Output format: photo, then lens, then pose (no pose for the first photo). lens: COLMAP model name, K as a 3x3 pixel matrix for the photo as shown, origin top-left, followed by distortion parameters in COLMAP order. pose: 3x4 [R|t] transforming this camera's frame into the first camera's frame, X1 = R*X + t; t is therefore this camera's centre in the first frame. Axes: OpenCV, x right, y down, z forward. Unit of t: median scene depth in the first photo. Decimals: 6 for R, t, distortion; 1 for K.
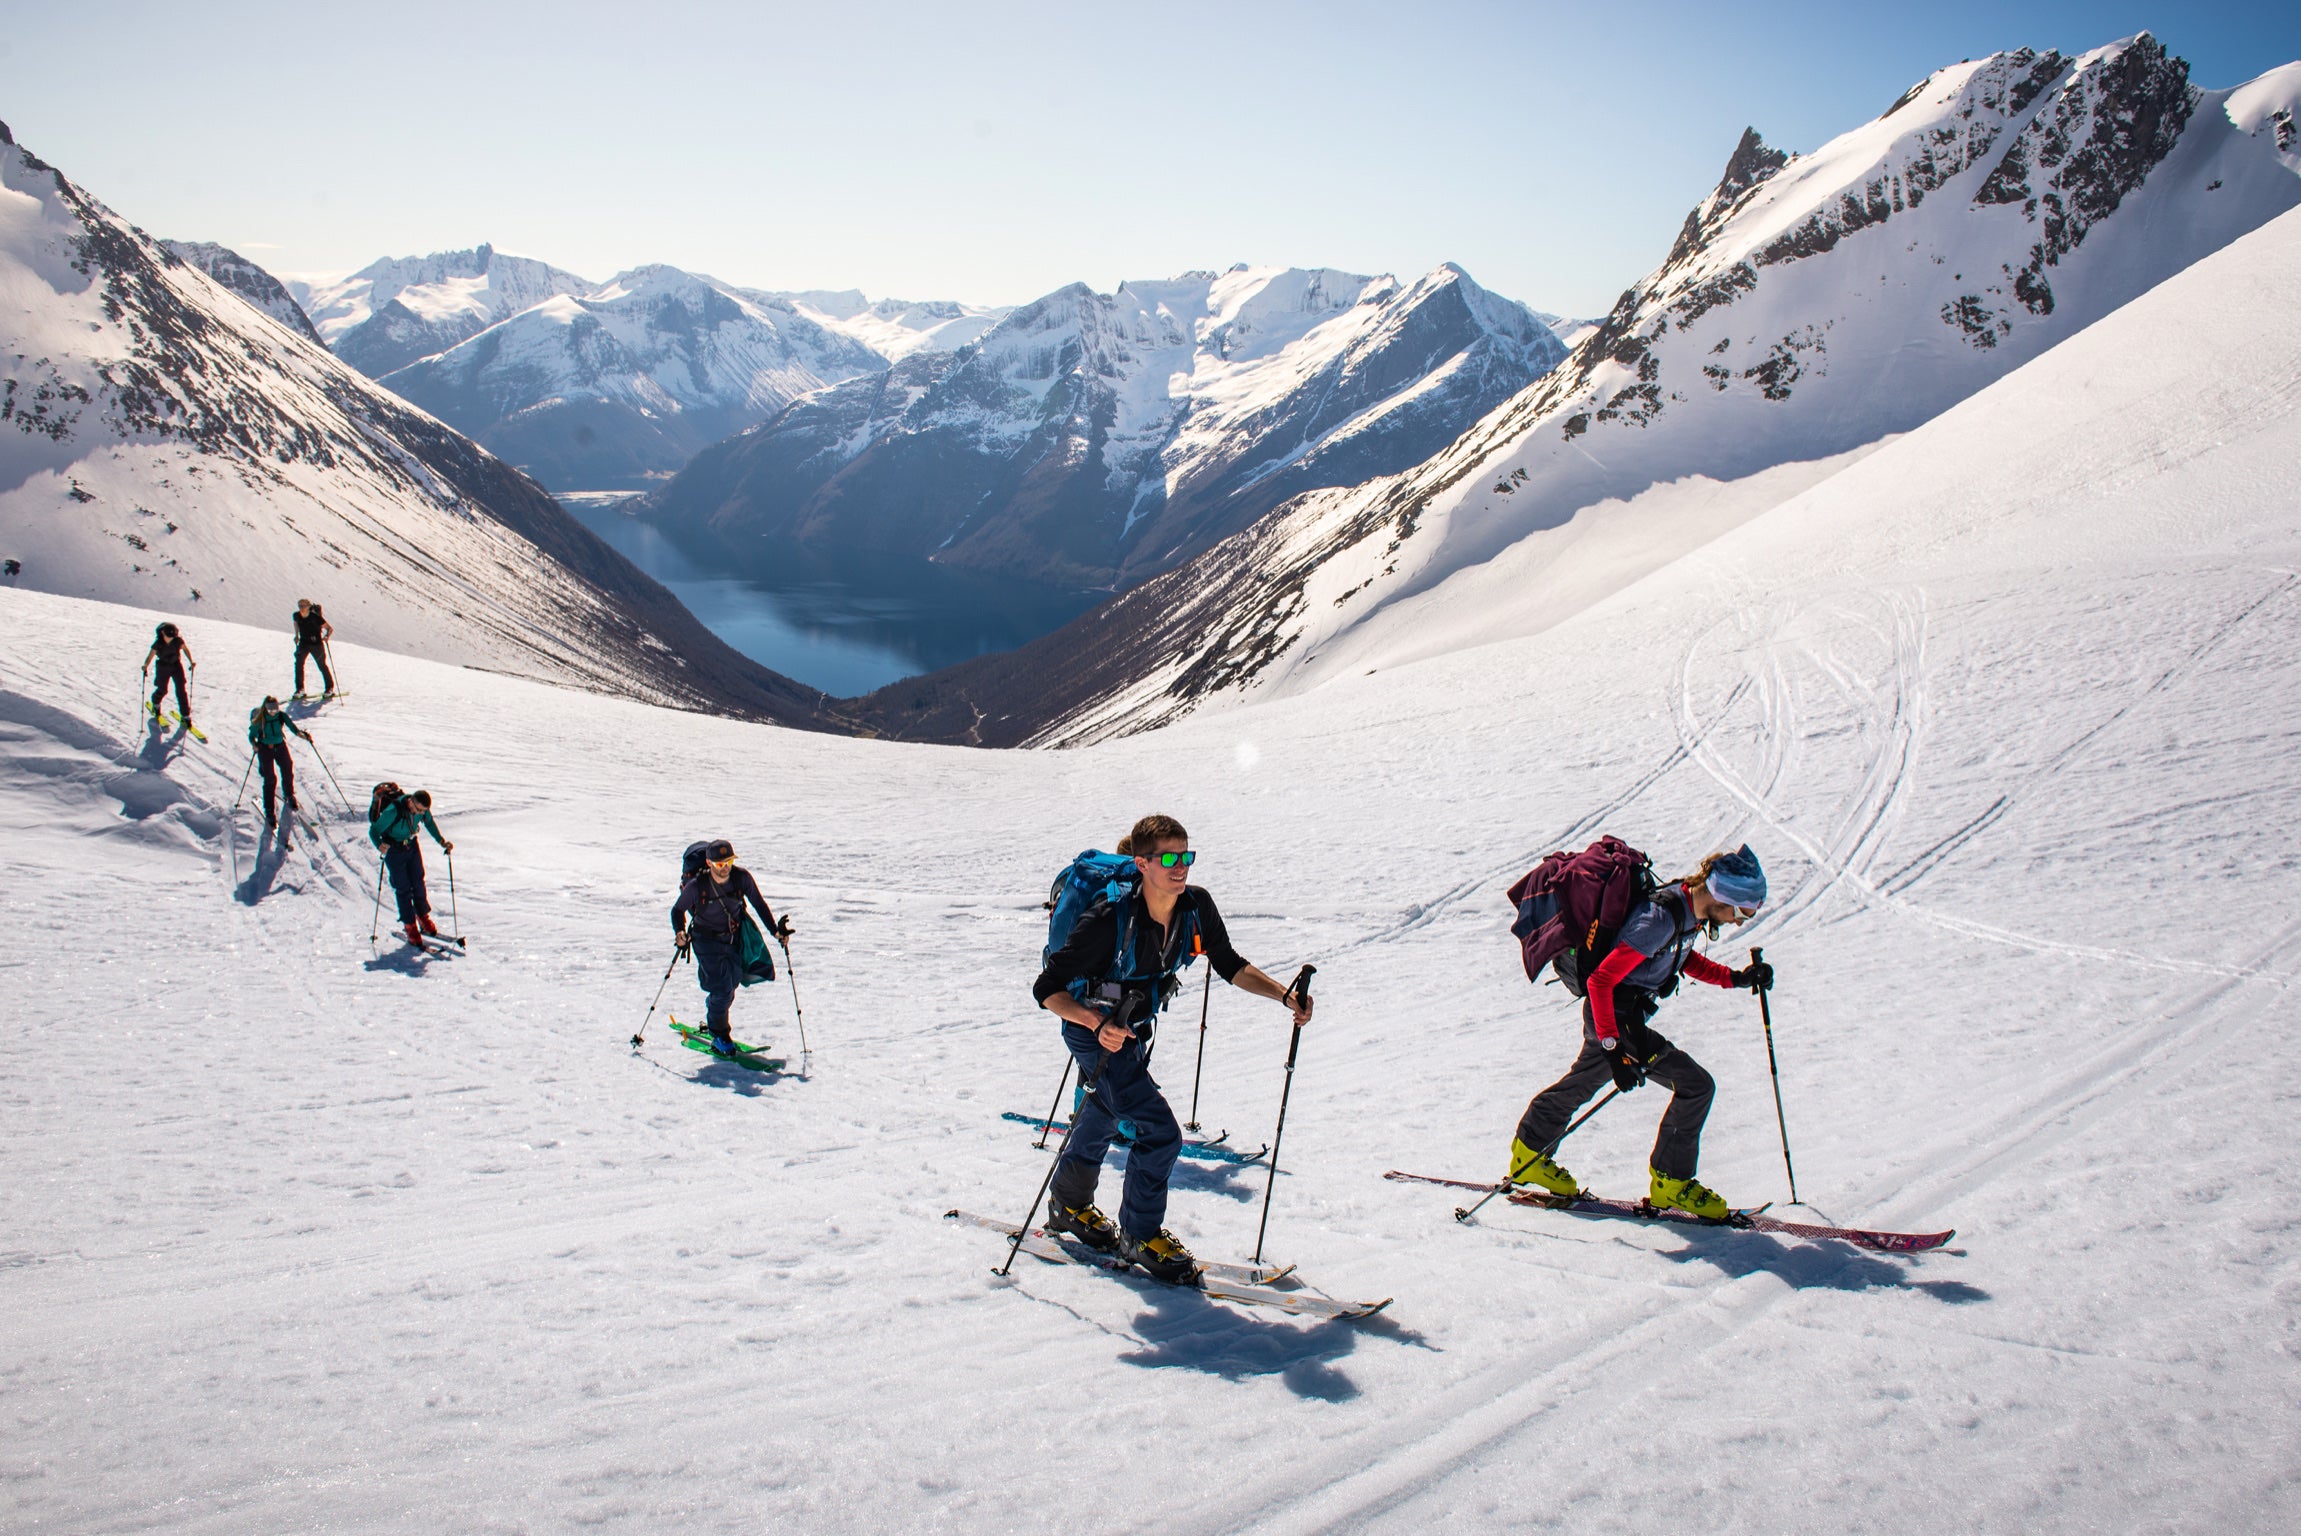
lens RADIAL K [[1627.5, 0, 1161.0], [0, 1627.5, 780.4], [0, 0, 1]] dist [-0.051800, -0.005829]
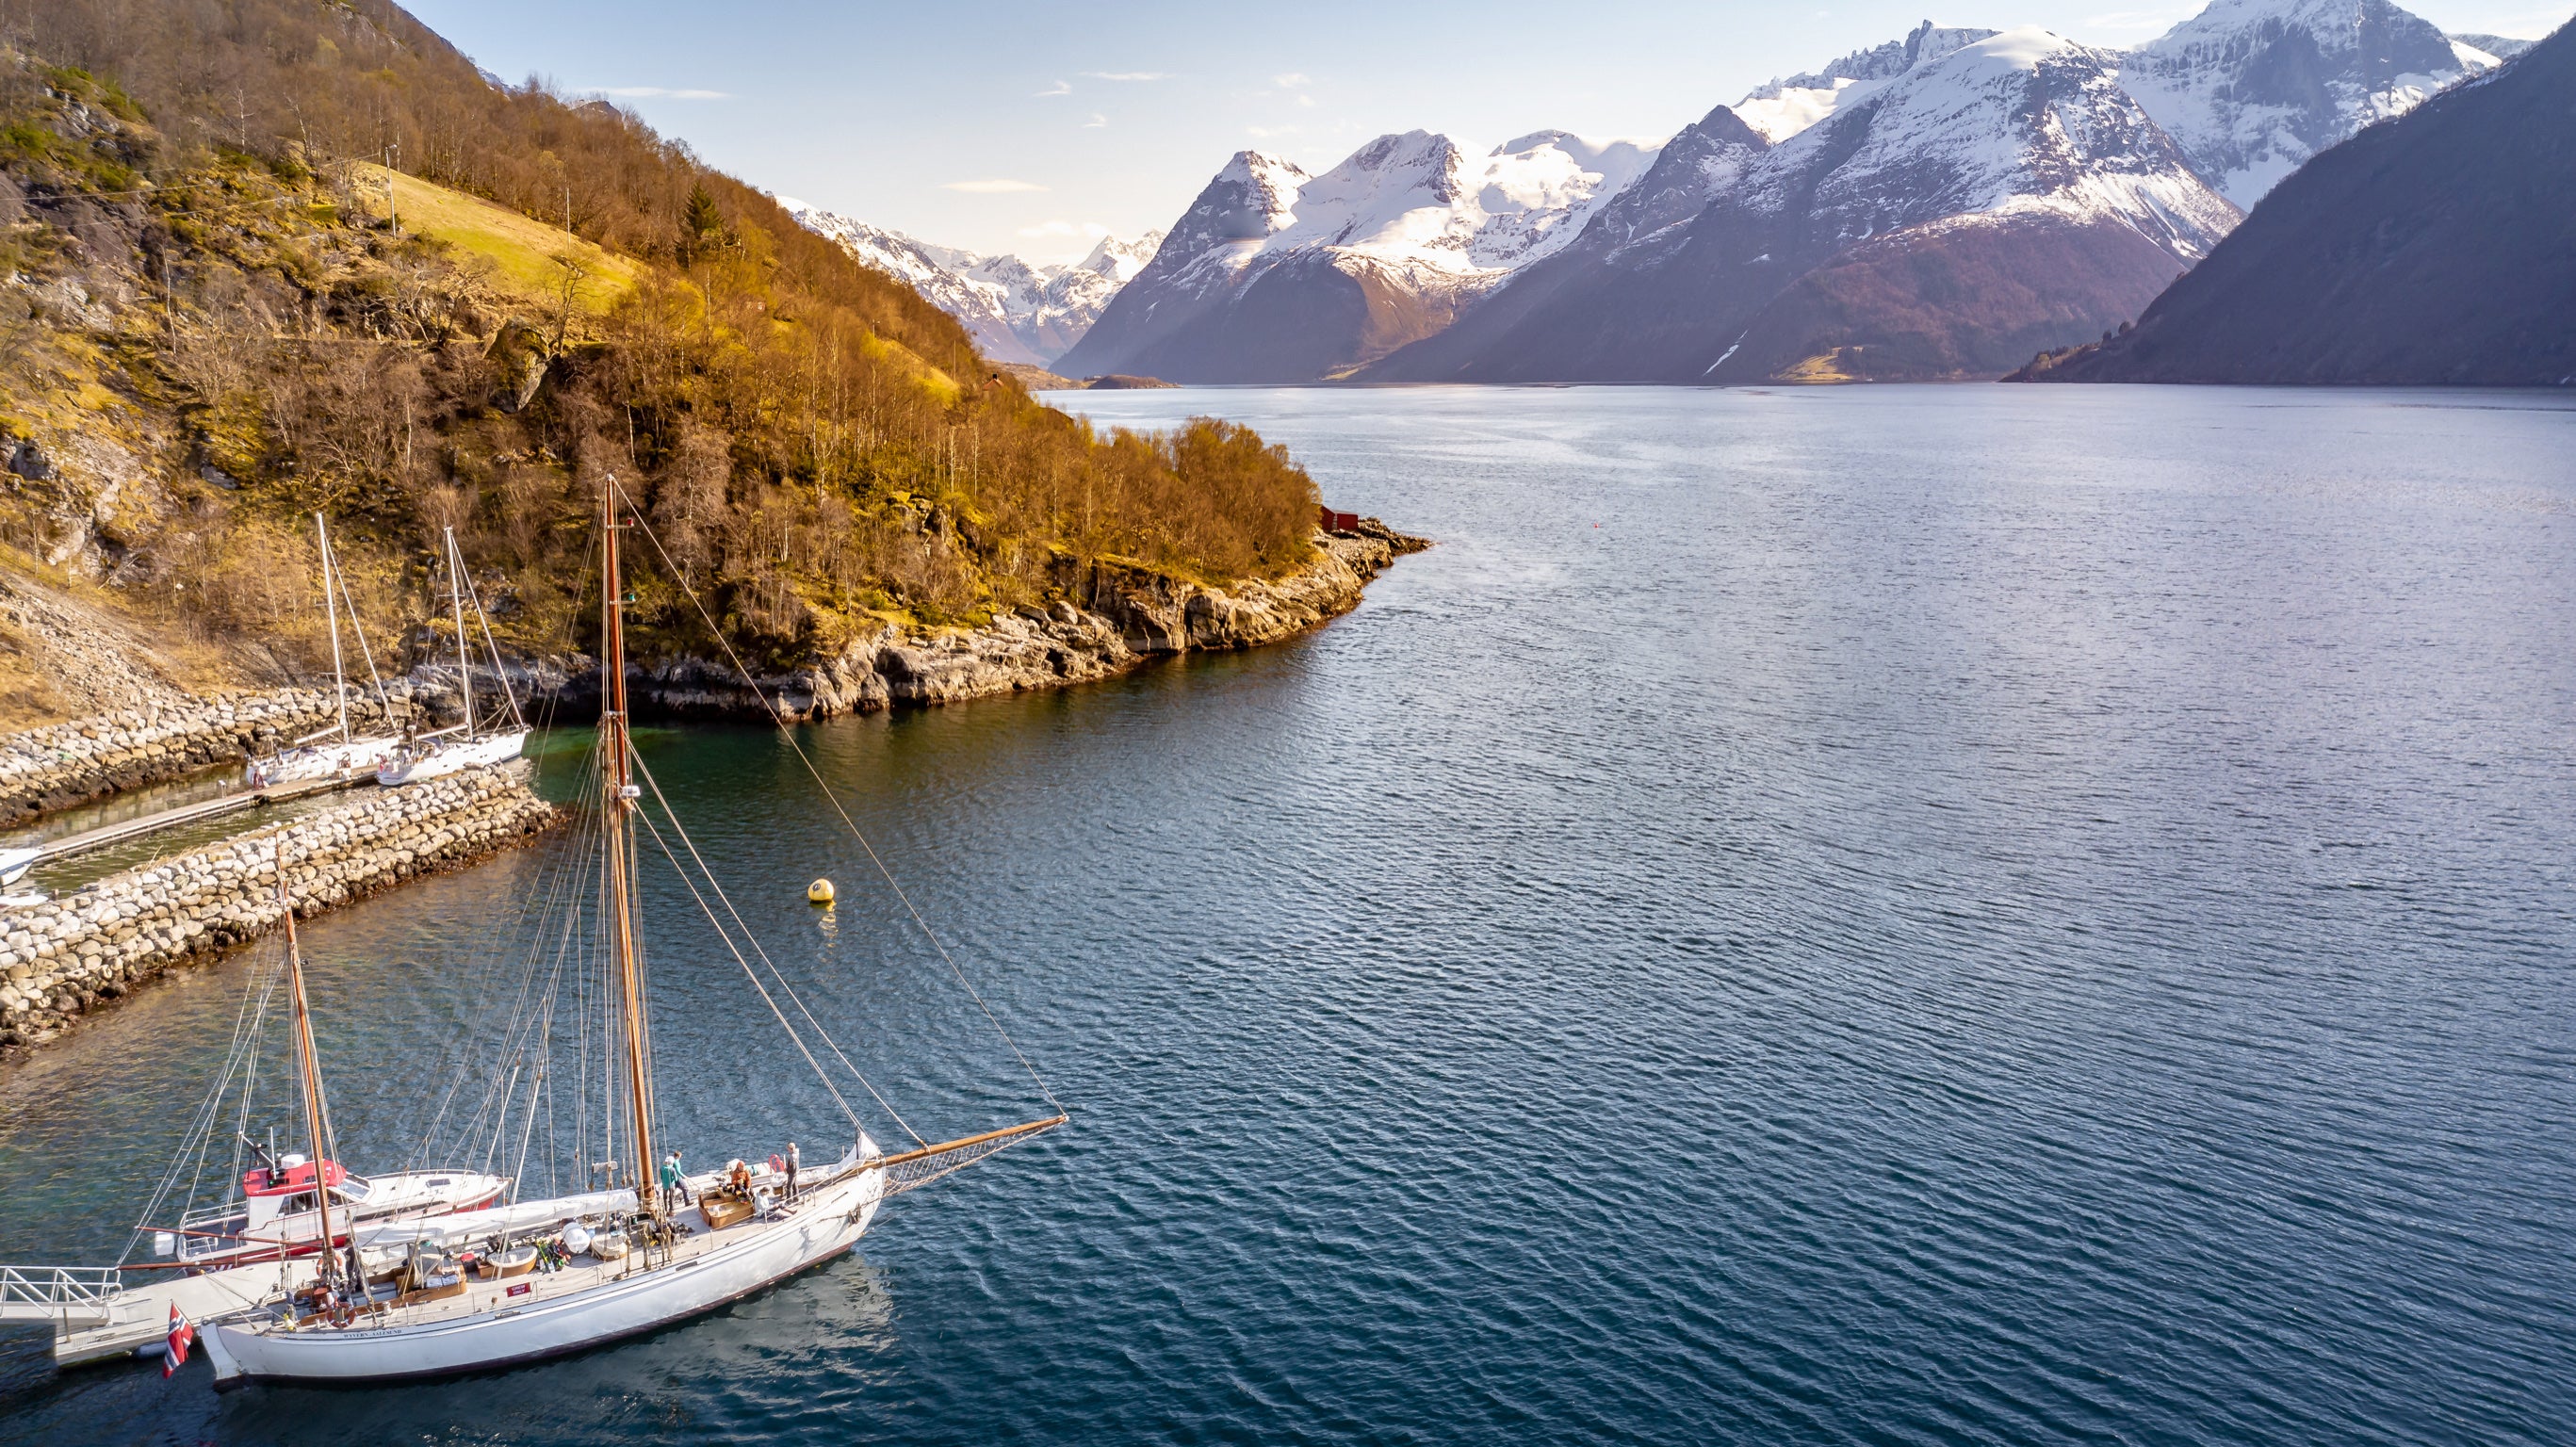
lens RADIAL K [[2066.6, 0, 1285.5], [0, 2066.6, 724.7], [0, 0, 1]] dist [-0.003676, -0.005682]
pose [[0.740047, 0.067295, -0.669179, -0.182291], [-0.143298, 0.987912, -0.059126, -0.058639], [0.657111, 0.139648, 0.740745, 0.682419]]
